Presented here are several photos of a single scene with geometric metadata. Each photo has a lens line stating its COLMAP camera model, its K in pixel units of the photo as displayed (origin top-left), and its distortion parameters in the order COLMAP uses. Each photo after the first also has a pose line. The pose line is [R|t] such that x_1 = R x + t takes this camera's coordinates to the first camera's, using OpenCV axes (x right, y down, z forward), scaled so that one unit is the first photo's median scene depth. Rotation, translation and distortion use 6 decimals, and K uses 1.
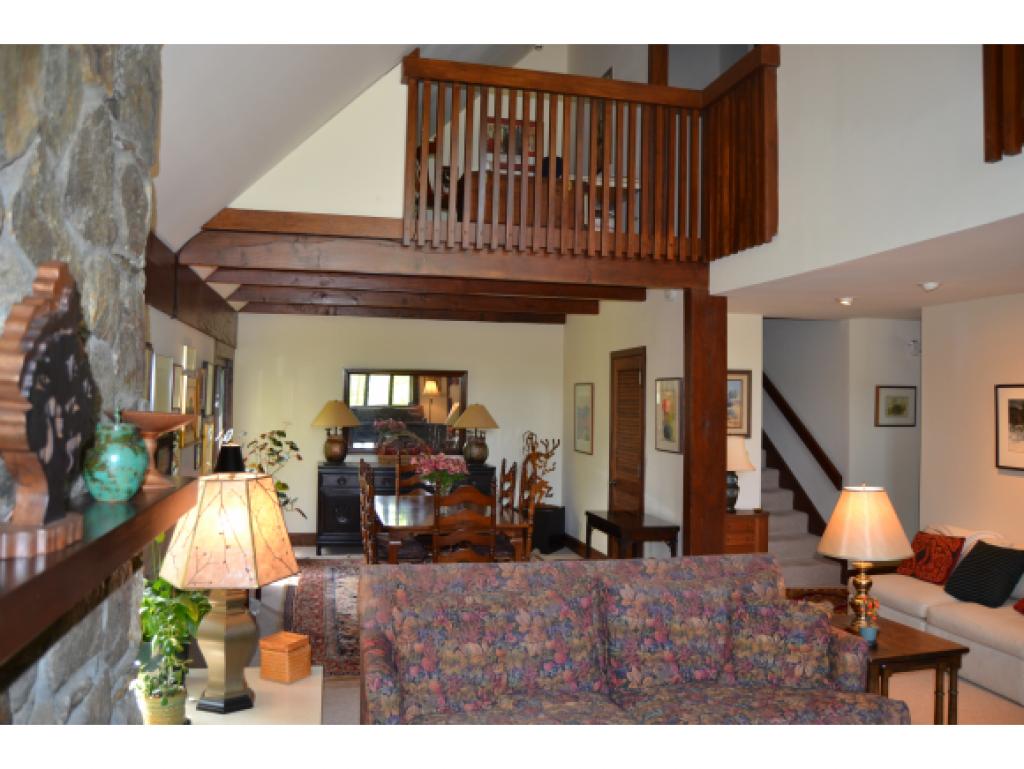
lens RADIAL K [[819.3, 0, 516.9], [0, 819.3, 387.3], [0, 0, 1]] dist [-0.100131, 0.047704]
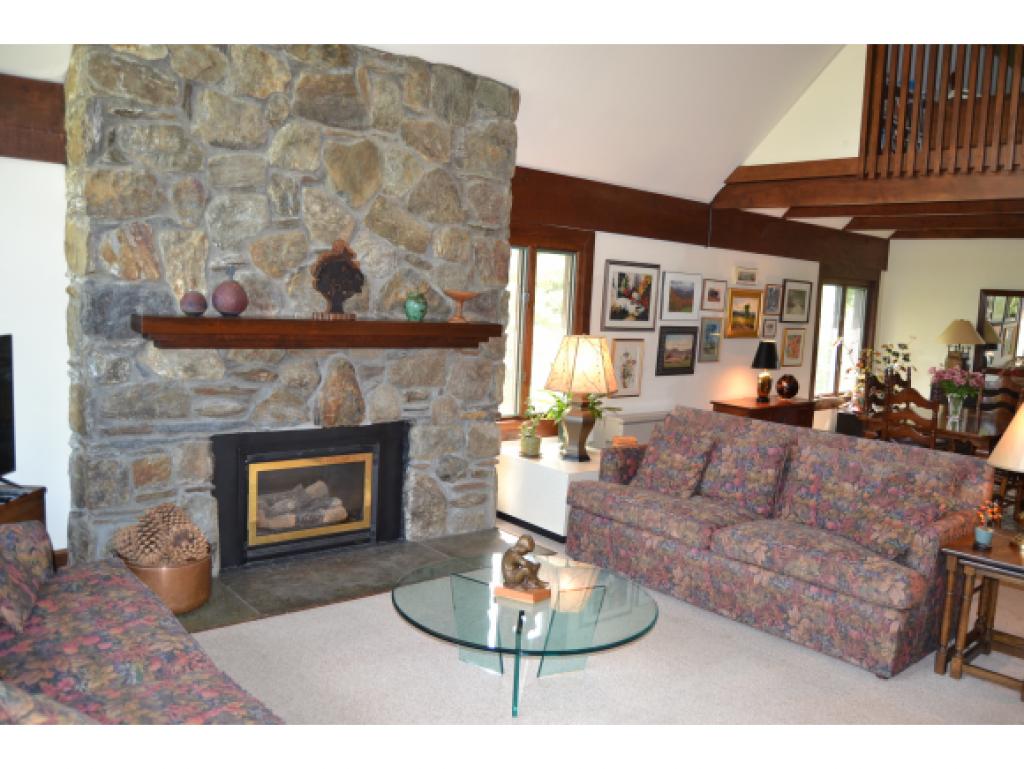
lens RADIAL K [[819.3, 0, 513.9], [0, 819.3, 386.1], [0, 0, 1]] dist [-0.100131, 0.047704]
pose [[0.463859, 0.107355, -0.879380, 0.741250], [-0.031520, 0.994002, 0.104722, 0.020925], [0.885348, -0.020858, 0.464461, -0.000614]]
